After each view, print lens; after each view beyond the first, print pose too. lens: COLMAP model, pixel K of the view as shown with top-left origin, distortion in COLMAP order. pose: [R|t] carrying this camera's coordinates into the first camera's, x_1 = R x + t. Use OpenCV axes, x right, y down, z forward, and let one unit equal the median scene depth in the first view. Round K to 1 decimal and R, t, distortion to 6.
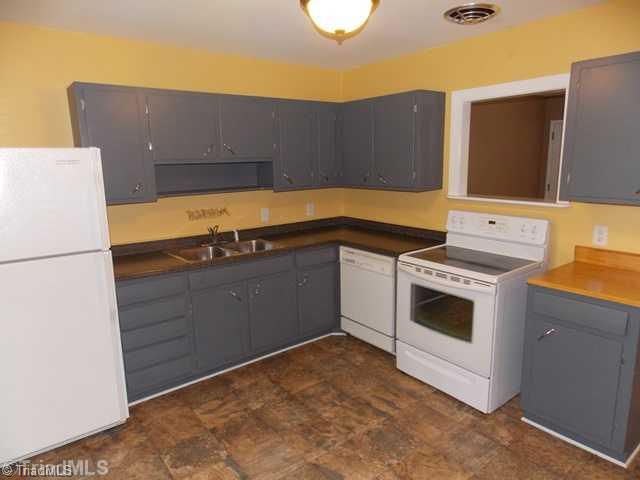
lens RADIAL K [[423.4, 0, 317.5], [0, 423.4, 239.9], [0, 0, 1]] dist [-0.003381, -0.005131]
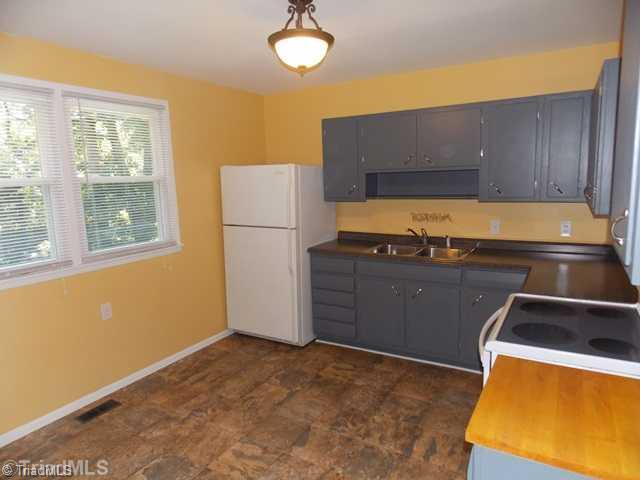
lens RADIAL K [[423.4, 0, 317.1], [0, 423.4, 240.4], [0, 0, 1]] dist [-0.003381, -0.005131]
pose [[0.360225, 0.152474, -0.920320, 0.819127], [-0.149468, 0.983240, 0.104395, -0.094436], [0.920813, 0.099952, 0.376978, 0.416146]]
